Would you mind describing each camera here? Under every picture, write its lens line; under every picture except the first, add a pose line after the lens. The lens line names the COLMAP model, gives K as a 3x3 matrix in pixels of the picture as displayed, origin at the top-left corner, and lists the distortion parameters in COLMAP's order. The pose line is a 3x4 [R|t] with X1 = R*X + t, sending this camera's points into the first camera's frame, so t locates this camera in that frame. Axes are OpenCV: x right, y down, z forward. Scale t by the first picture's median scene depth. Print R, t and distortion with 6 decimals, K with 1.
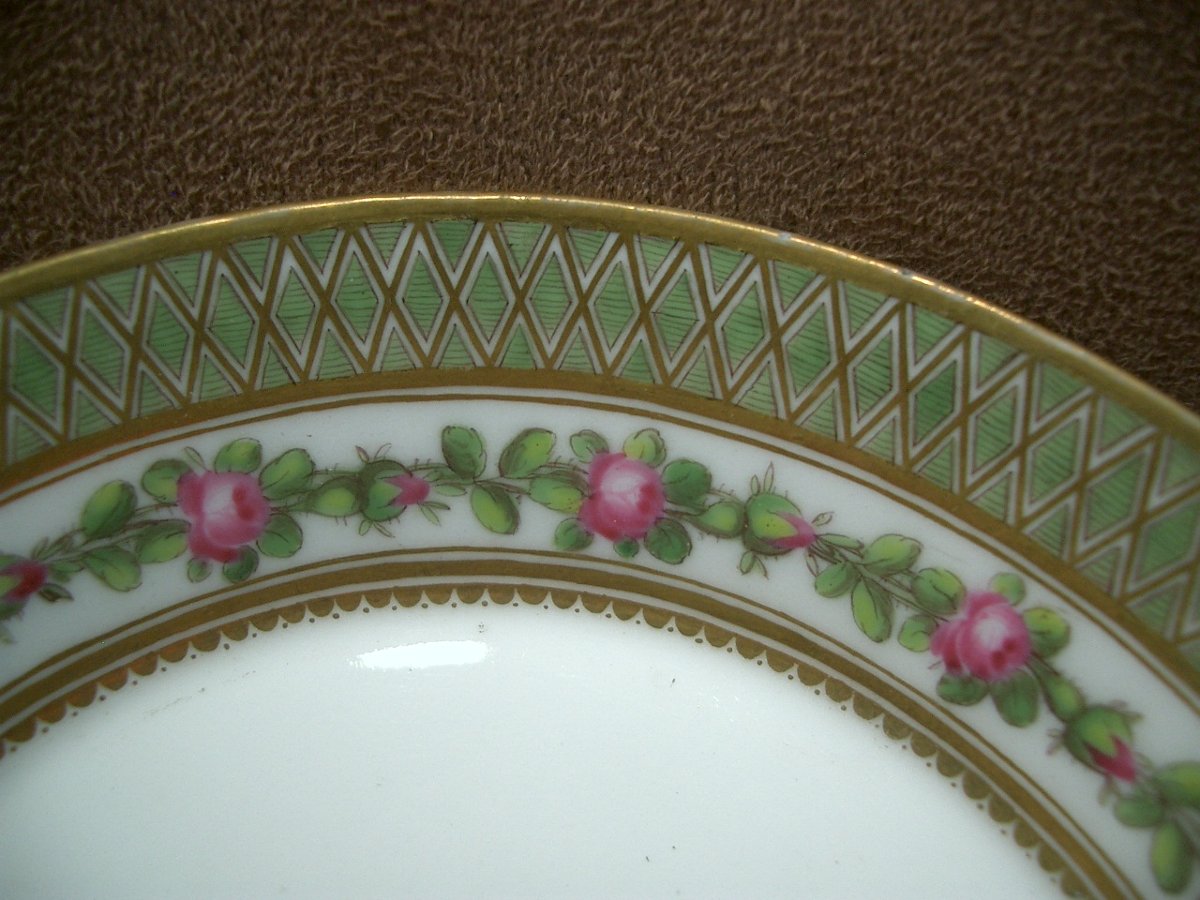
lens RADIAL K [[1219.3, 0, 600.0], [0, 1219.3, 450.0], [0, 0, 1]] dist [-0.234366, 0.346791]
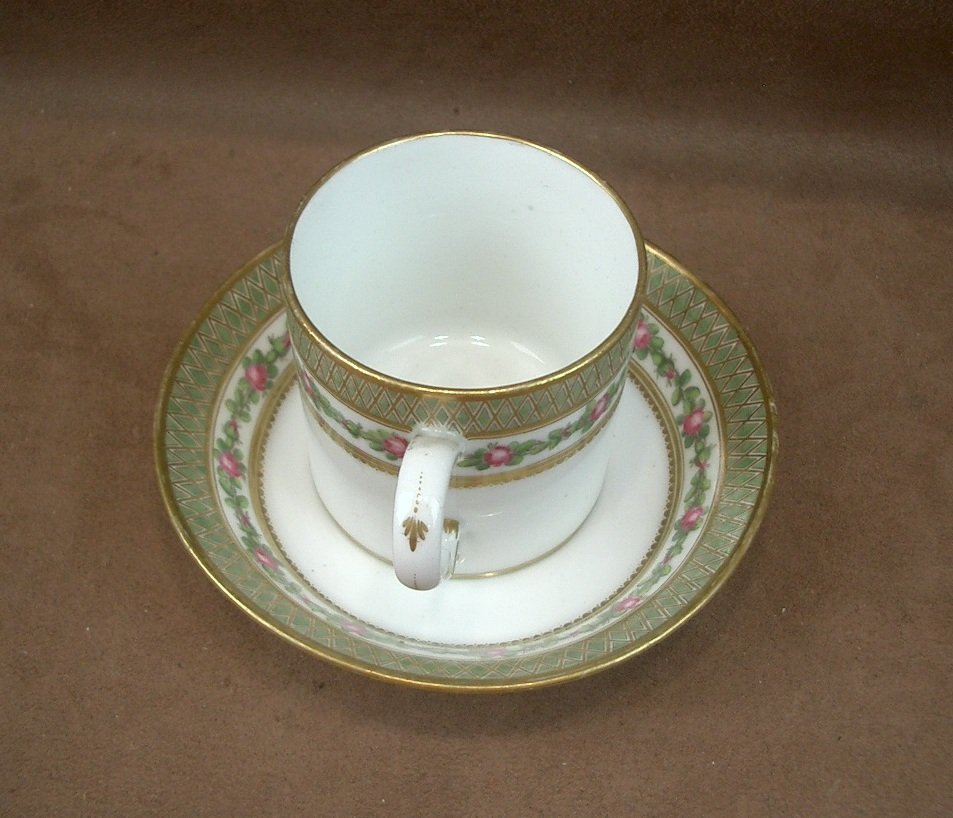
lens RADIAL K [[1324.4, 0, 476.5], [0, 1324.4, 409.0], [0, 0, 1]] dist [-0.276409, 0.041762]
pose [[0.290949, 0.708487, -0.642958, 2.085561], [-0.777042, 0.567056, 0.273226, -0.488289], [0.558170, 0.420111, 0.715509, -1.840998]]
